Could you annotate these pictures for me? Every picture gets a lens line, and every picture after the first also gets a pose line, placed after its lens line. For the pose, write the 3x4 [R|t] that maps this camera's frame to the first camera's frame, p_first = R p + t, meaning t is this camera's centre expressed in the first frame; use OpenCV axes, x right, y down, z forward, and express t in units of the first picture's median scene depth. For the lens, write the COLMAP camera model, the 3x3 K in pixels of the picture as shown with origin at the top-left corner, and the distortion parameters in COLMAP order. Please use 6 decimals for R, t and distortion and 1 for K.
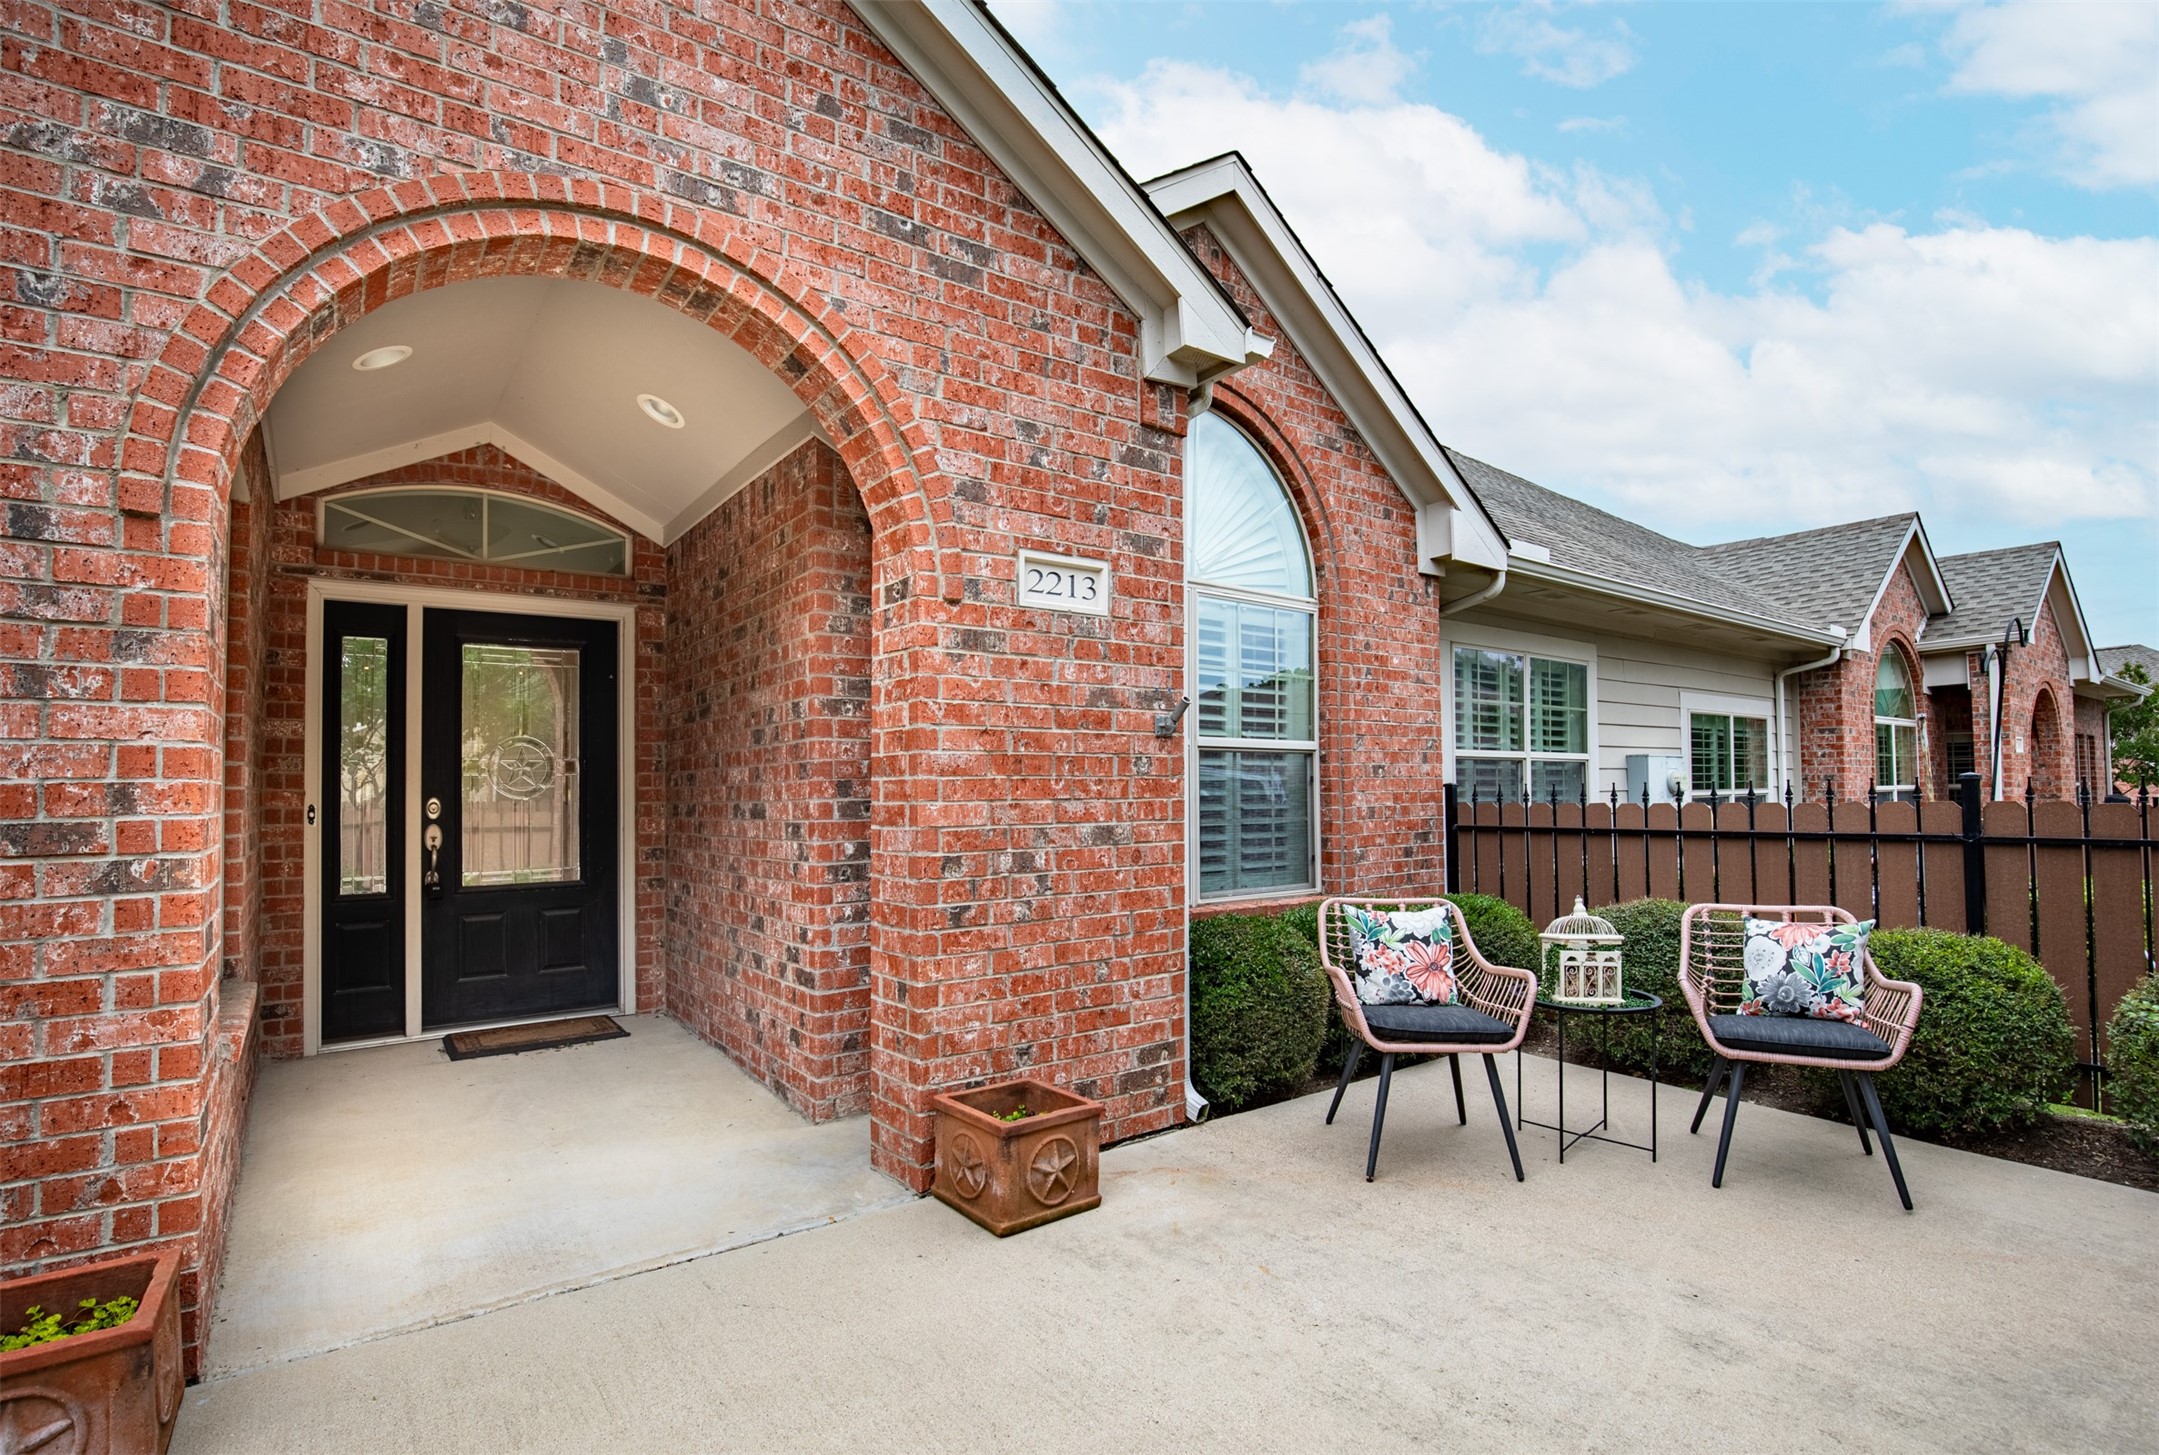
lens RADIAL K [[1031.9, 0, 1078.7], [0, 1031.9, 755.0], [0, 0, 1]] dist [-0.030849, 0.002410]
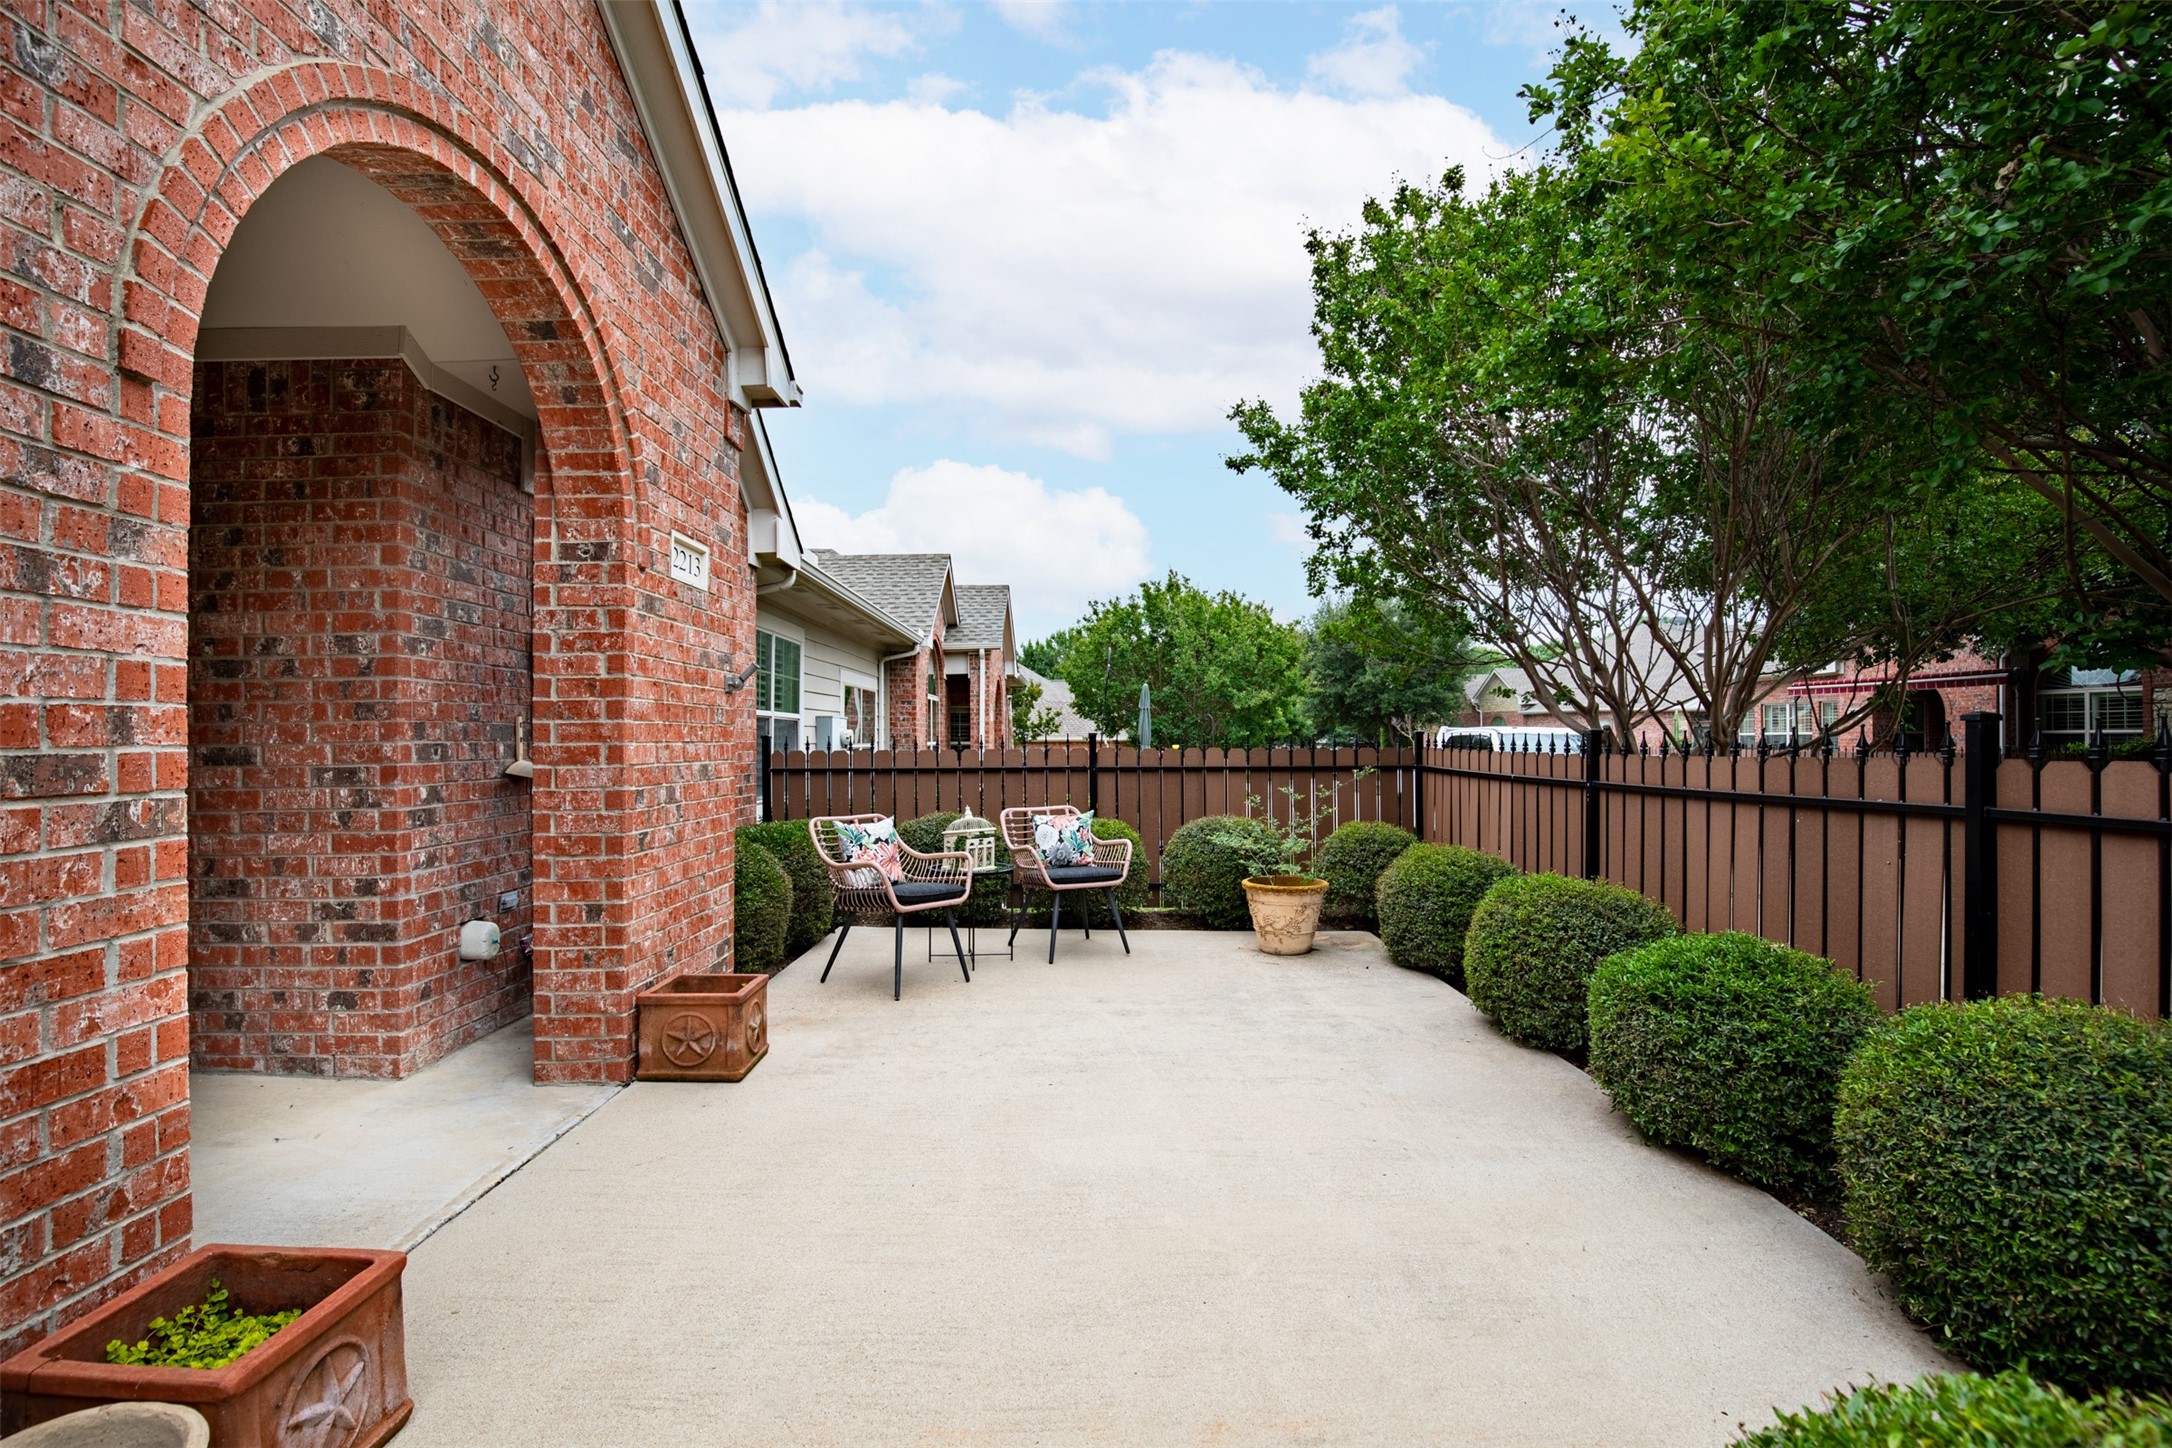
lens RADIAL K [[1007.5, 0, 1088.7], [0, 1007.5, 733.7], [0, 0, 1]] dist [-0.023400, 0.000915]
pose [[0.585250, 0.013077, 0.810747, -1.133952], [-0.029001, 0.999568, 0.004812, 0.023336], [-0.810334, -0.026328, 0.585376, -0.102586]]
